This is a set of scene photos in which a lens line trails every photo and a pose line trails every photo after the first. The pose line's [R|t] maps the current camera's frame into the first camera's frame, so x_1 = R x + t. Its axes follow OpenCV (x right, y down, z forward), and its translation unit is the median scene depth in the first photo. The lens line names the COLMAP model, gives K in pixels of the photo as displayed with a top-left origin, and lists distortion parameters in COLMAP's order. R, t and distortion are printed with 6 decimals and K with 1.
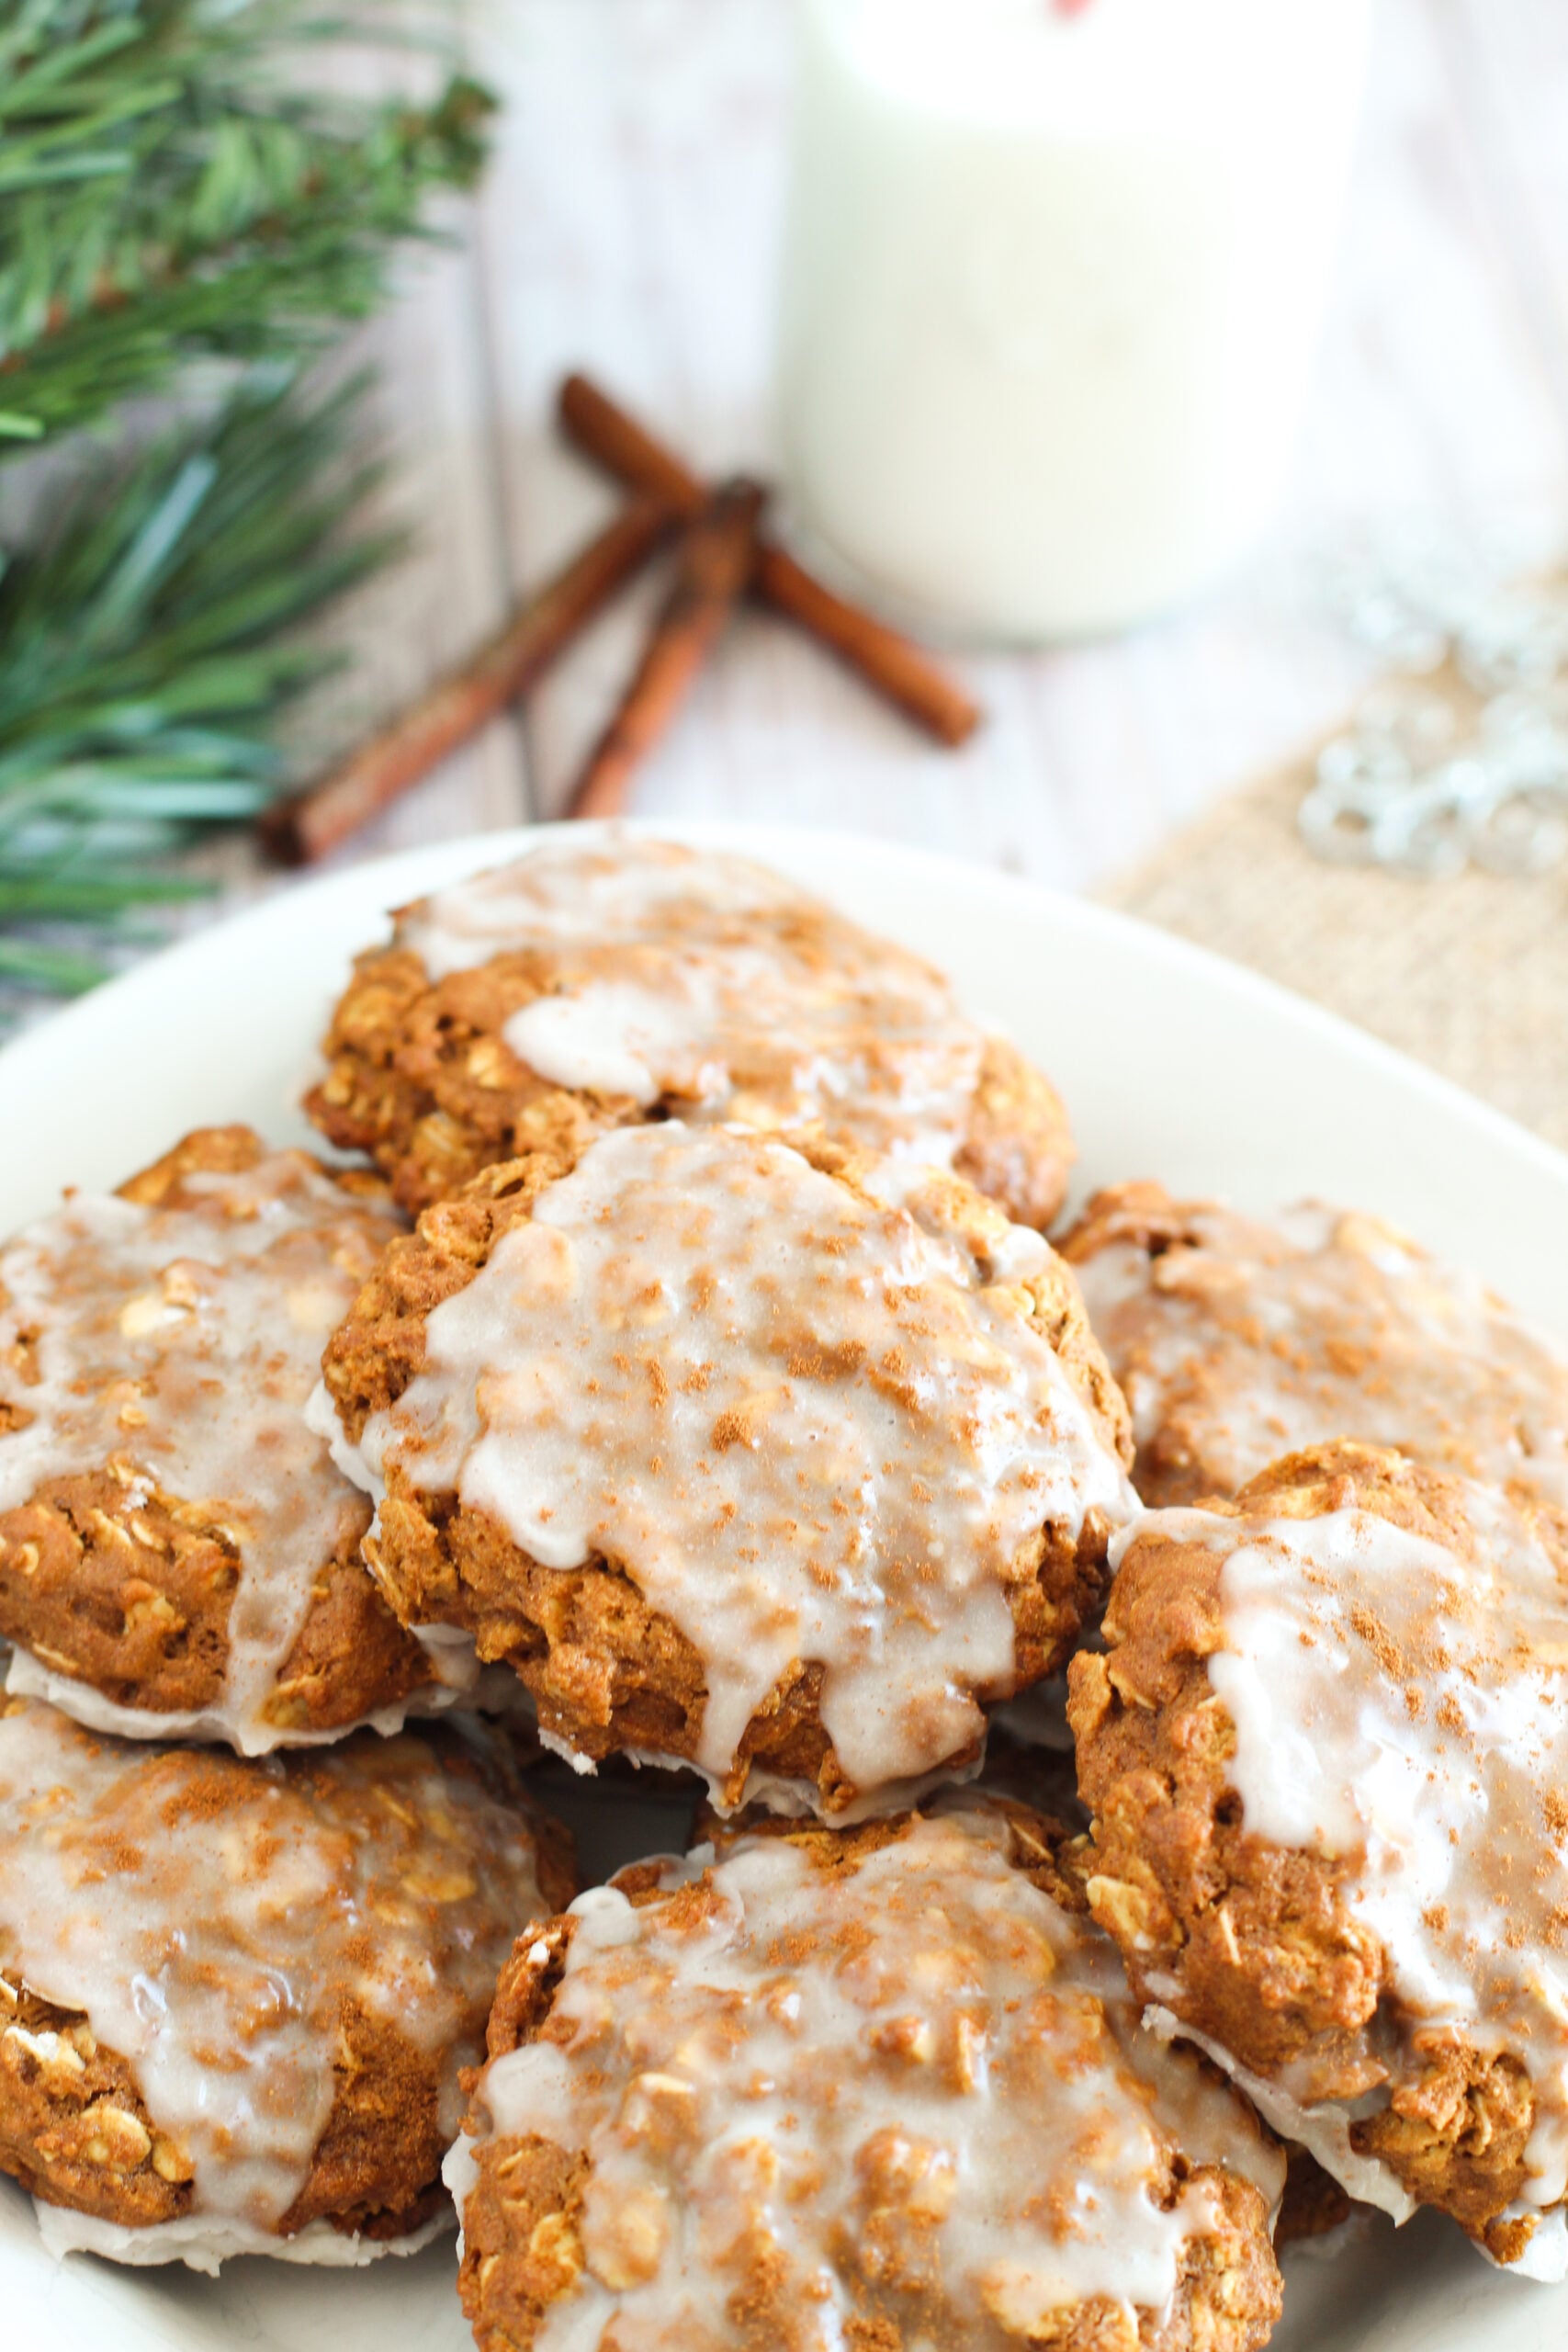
lens RADIAL K [[5801.9, 0, 784.0], [0, 5801.9, 1176.0], [0, 0, 1]] dist [-0.241948, 0.458755]
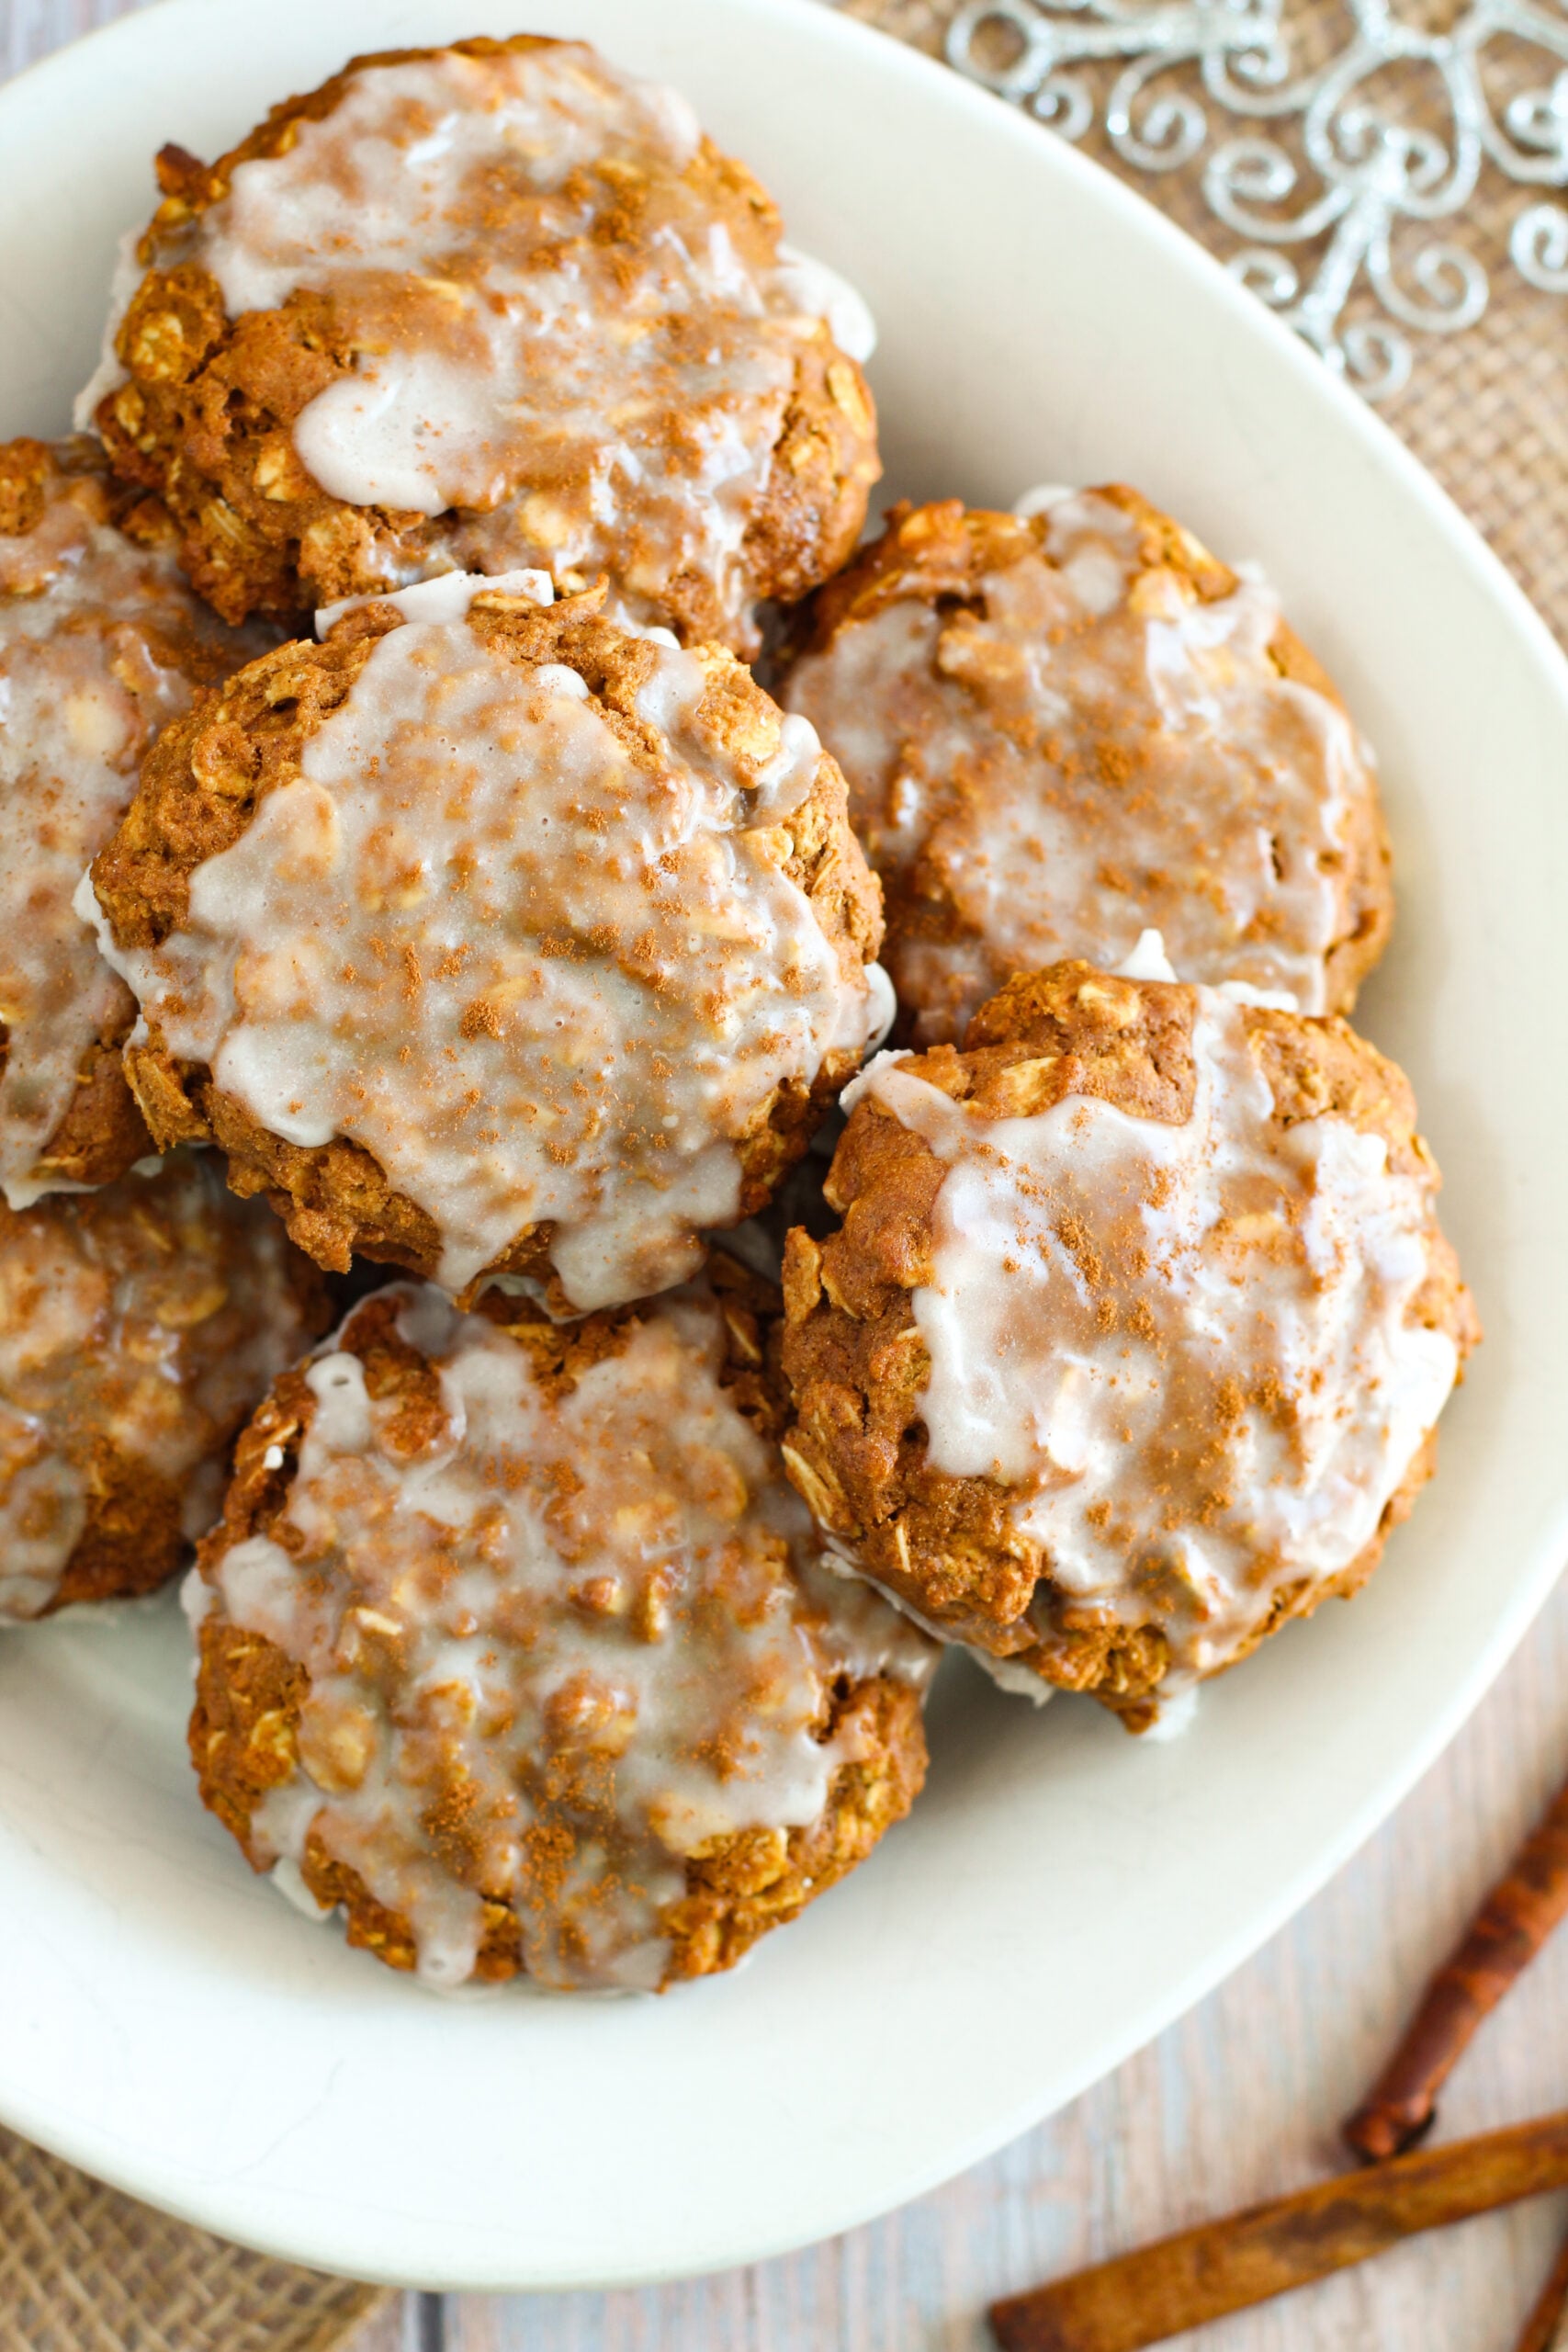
lens RADIAL K [[5801.9, 0, 784.0], [0, 5801.9, 1176.0], [0, 0, 1]] dist [-0.241948, 0.458755]
pose [[0.996519, 0.078045, 0.029302, 0.016918], [-0.080573, 0.811488, 0.578788, -0.540067], [0.021393, -0.579135, 0.814951, 0.144762]]
